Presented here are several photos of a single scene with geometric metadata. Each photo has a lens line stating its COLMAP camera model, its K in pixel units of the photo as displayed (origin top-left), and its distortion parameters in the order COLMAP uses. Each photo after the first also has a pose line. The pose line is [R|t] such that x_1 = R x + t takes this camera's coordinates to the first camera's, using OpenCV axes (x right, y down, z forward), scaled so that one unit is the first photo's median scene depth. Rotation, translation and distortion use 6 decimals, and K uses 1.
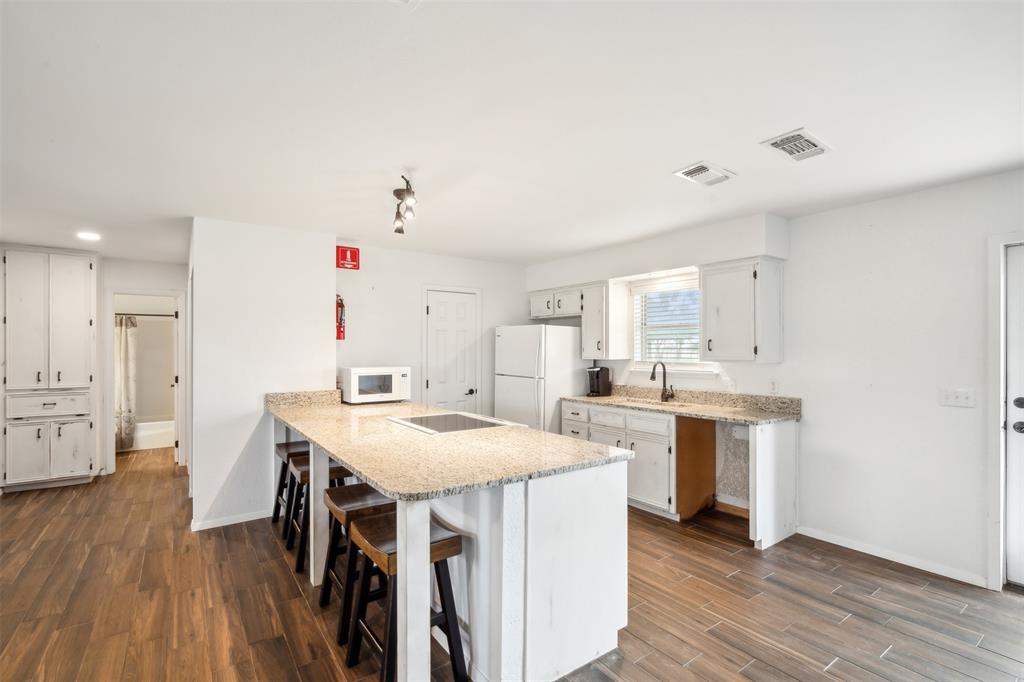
lens RADIAL K [[464.8, 0, 512.0], [0, 464.8, 345.4], [0, 0, 1]] dist [-0.001400, 0.000289]
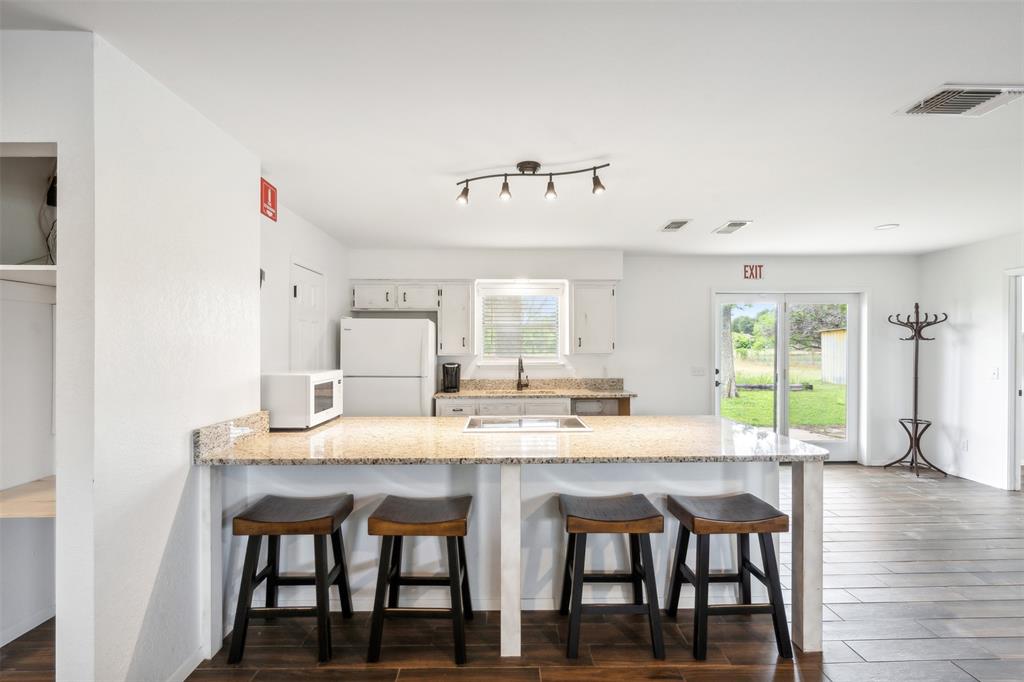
lens RADIAL K [[471.6, 0, 512.0], [0, 471.6, 341.0], [0, 0, 1]] dist [-0.001958, 0.000145]
pose [[0.562200, 0.007592, 0.826966, -0.669917], [-0.003792, 0.999971, -0.006603, 0.004740], [-0.826993, 0.000576, 0.562213, 0.356318]]
